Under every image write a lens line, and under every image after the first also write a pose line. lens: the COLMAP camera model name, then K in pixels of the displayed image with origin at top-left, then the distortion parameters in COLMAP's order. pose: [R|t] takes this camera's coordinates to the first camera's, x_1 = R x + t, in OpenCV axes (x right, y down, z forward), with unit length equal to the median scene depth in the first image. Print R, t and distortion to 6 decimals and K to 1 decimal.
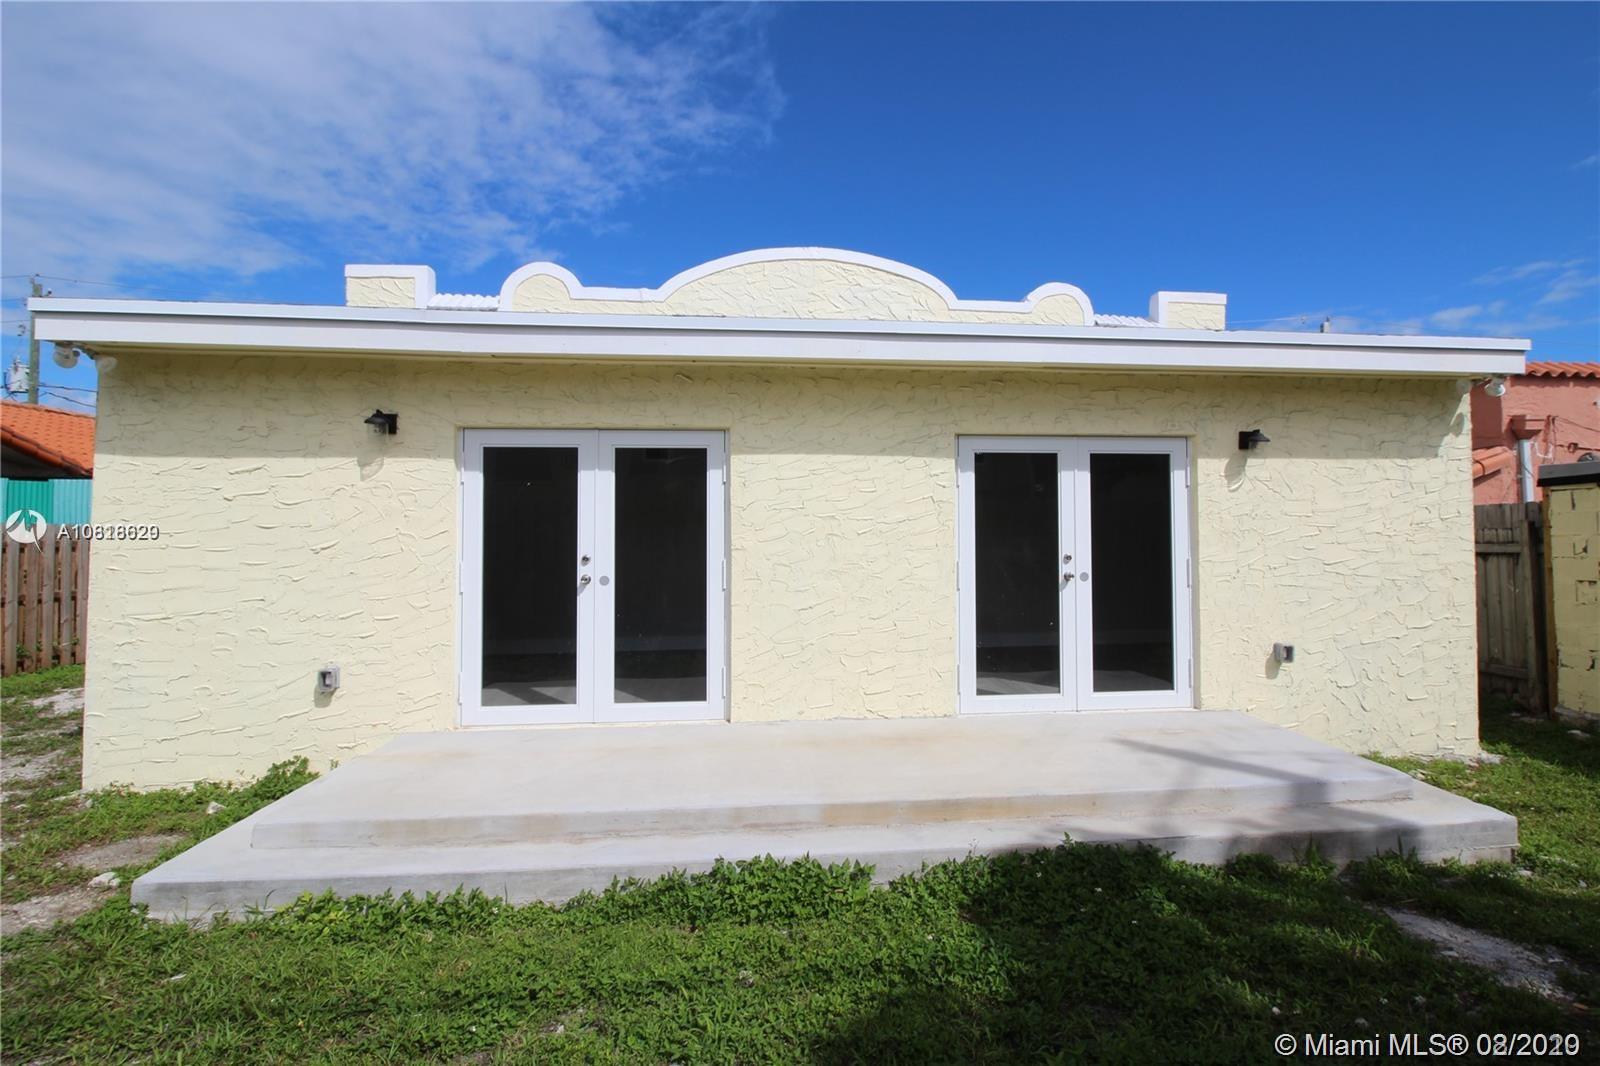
lens RADIAL K [[735.6, 0, 795.0], [0, 735.6, 522.2], [0, 0, 1]] dist [0.003537, -0.016008]
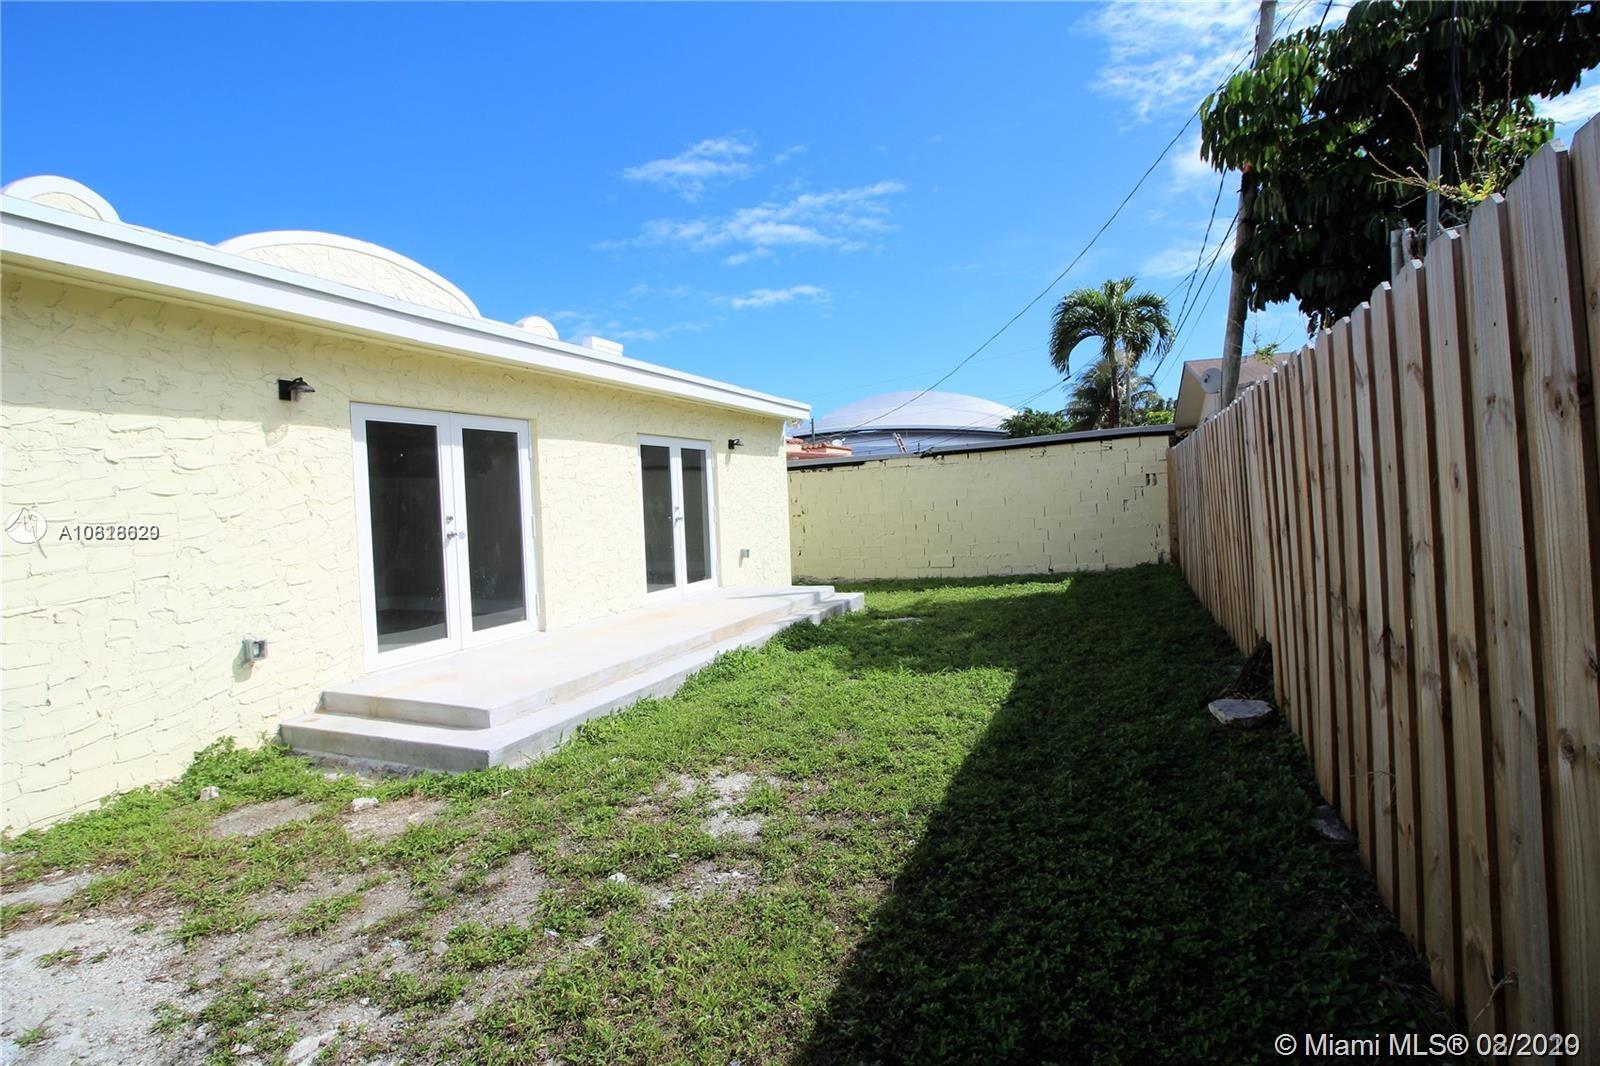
lens RADIAL K [[735.6, 0, 795.0], [0, 735.6, 522.2], [0, 0, 1]] dist [0.003537, -0.016008]
pose [[0.485950, -0.044138, 0.872872, -1.098909], [0.004050, 0.998827, 0.048253, 0.000128], [-0.873977, -0.019913, 0.485558, -0.097038]]
